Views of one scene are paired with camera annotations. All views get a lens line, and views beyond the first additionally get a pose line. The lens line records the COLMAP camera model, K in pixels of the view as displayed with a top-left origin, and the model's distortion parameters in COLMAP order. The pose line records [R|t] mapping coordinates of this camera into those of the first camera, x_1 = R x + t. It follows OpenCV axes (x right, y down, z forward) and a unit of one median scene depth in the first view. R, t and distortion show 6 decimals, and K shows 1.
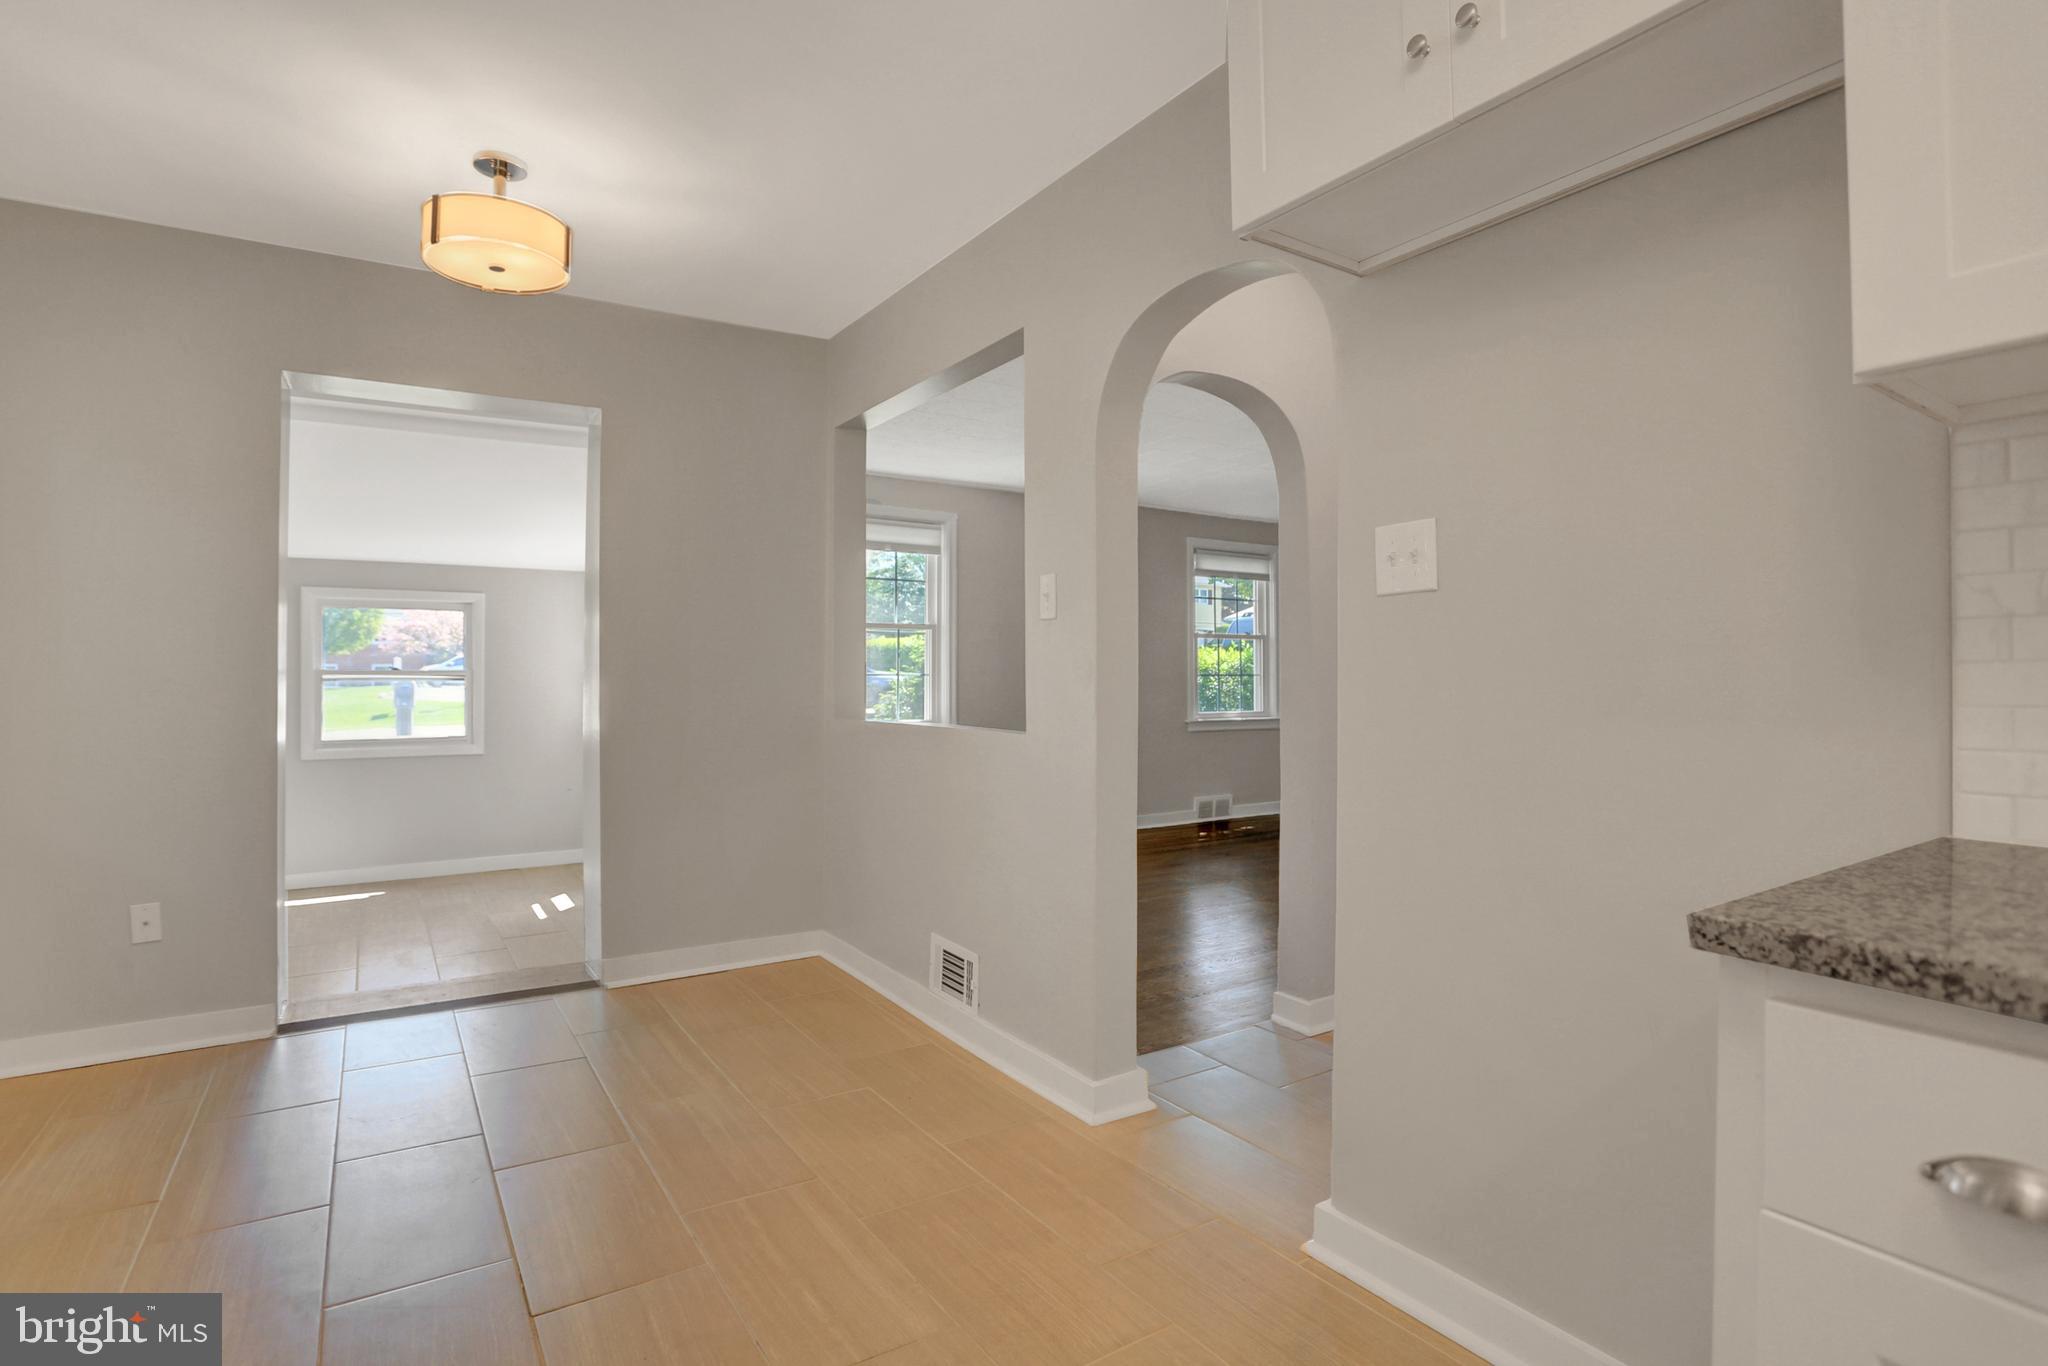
lens RADIAL K [[1003.5, 0, 1030.2], [0, 1003.5, 667.2], [0, 0, 1]] dist [-0.088213, 0.027150]
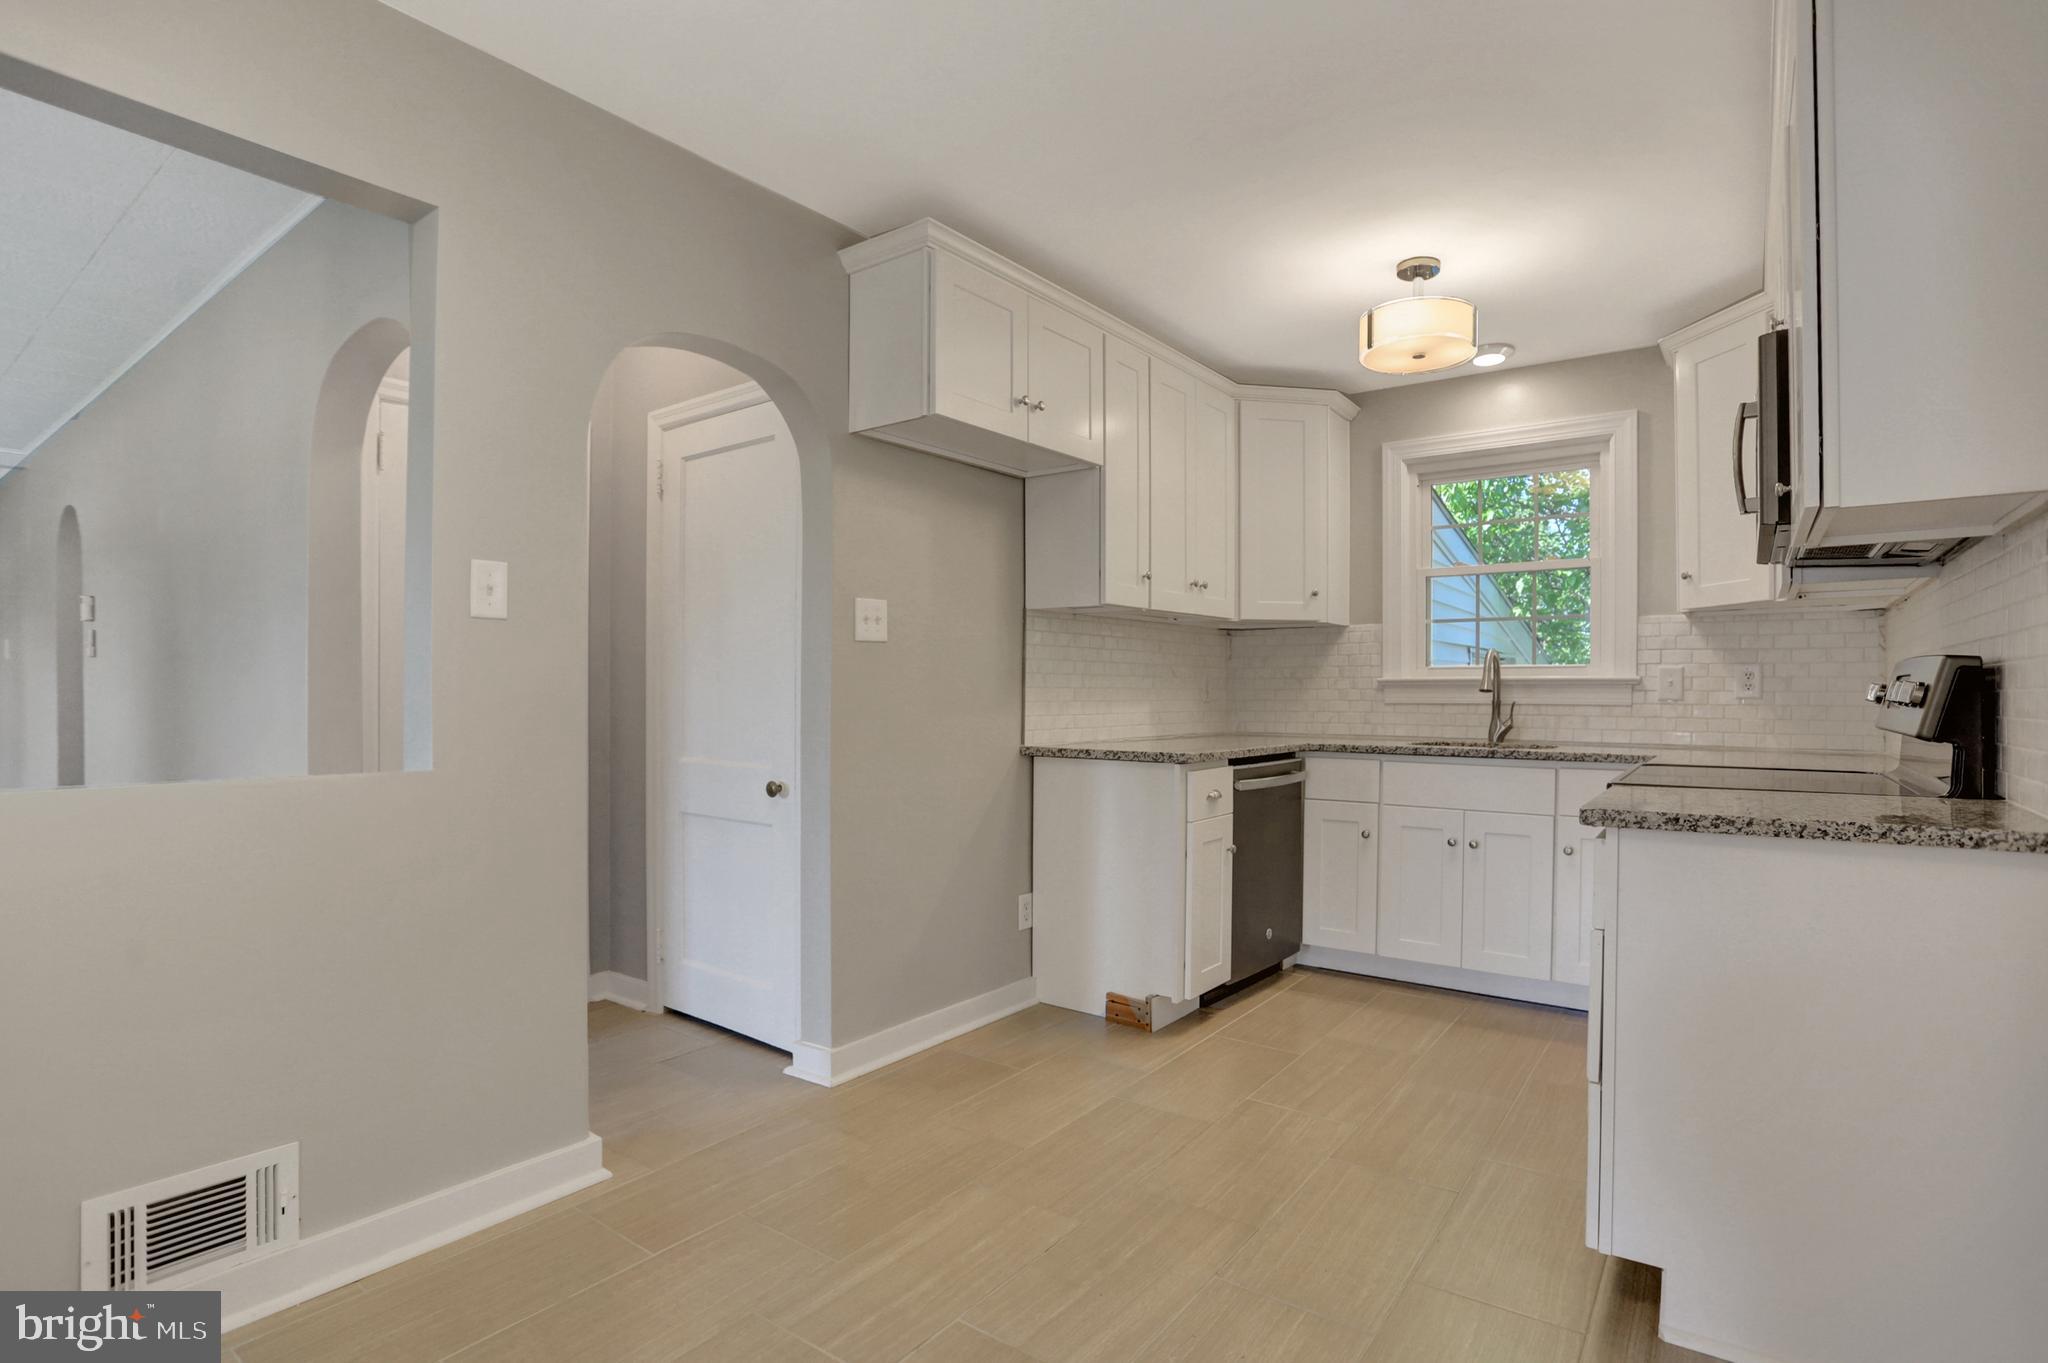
lens RADIAL K [[1017.5, 0, 1025.5], [0, 1017.5, 702.1], [0, 0, 1]] dist [-0.074801, 0.031735]
pose [[-0.338119, -0.008579, 0.941064, -0.648957], [-0.010429, 0.999931, 0.005369, 0.007297], [-0.941045, -0.008000, -0.338186, 0.657281]]
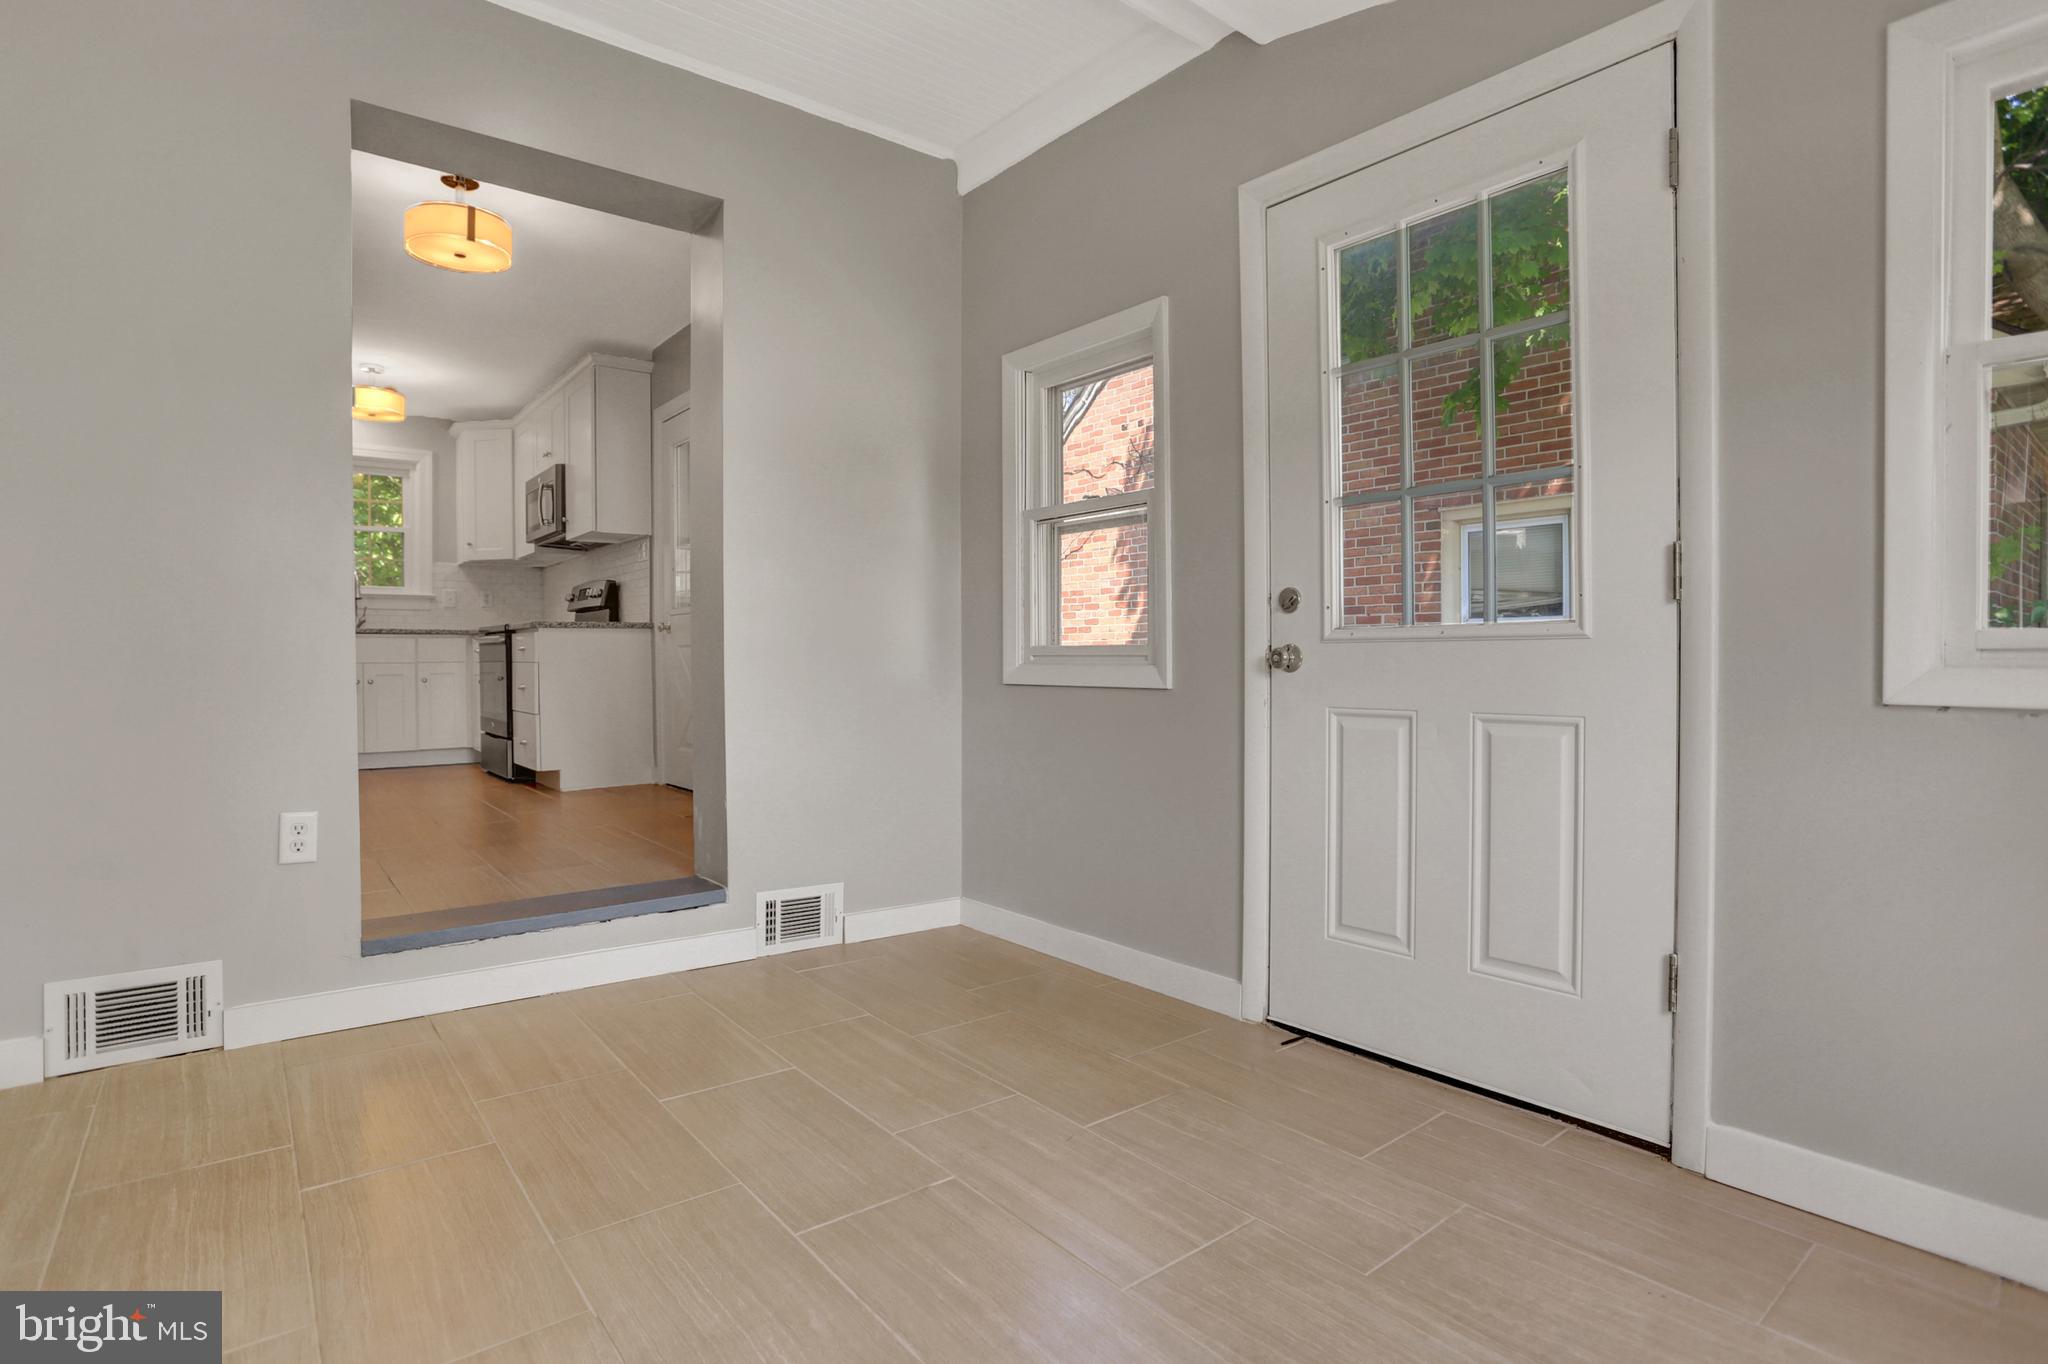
lens RADIAL K [[1005.0, 0, 1020.3], [0, 1005.0, 665.7], [0, 0, 1]] dist [-0.069679, 0.029518]
pose [[-0.995827, 0.007672, -0.090933, -0.861260], [0.007643, 0.999971, 0.000662, 0.129760], [0.090935, -0.000036, -0.995857, 1.756464]]
